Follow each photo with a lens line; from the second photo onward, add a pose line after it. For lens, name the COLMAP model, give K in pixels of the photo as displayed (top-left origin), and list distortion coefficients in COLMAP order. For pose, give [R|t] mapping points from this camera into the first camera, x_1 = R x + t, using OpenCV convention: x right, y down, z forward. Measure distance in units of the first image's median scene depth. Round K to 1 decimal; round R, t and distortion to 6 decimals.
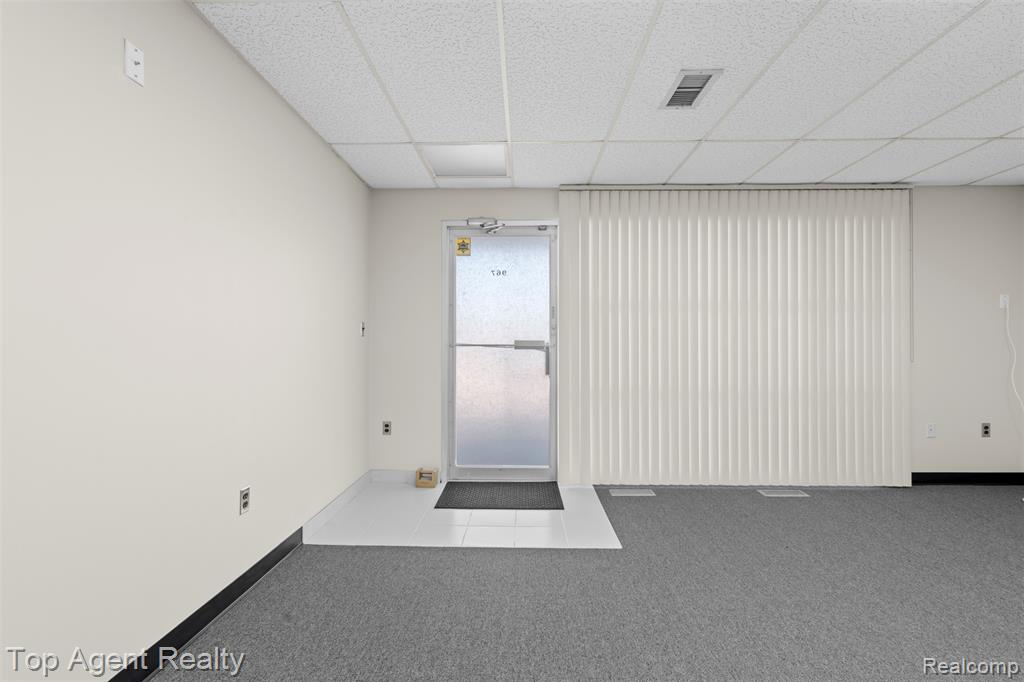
lens RADIAL K [[448.3, 0, 513.1], [0, 448.3, 342.6], [0, 0, 1]] dist [0.002807, 0.000268]
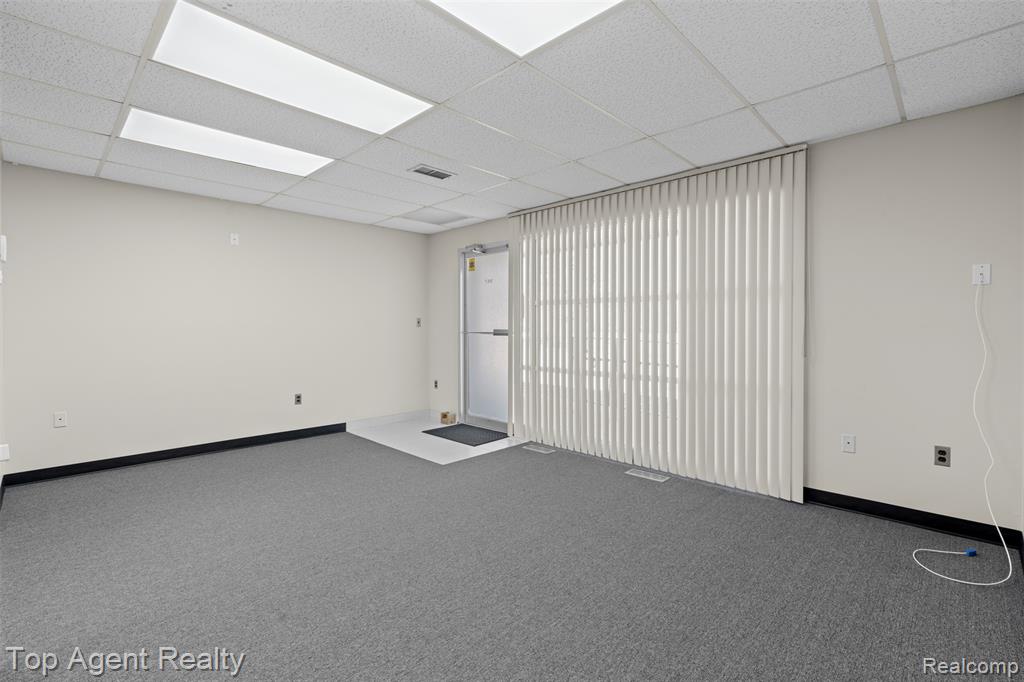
lens RADIAL K [[463.3, 0, 509.6], [0, 463.3, 337.0], [0, 0, 1]] dist [0.001249, 0.000442]
pose [[0.724601, 0.013861, -0.689030, 1.059561], [-0.007441, 0.999897, 0.012289, 0.001404], [0.689129, -0.003777, 0.724629, -0.007928]]
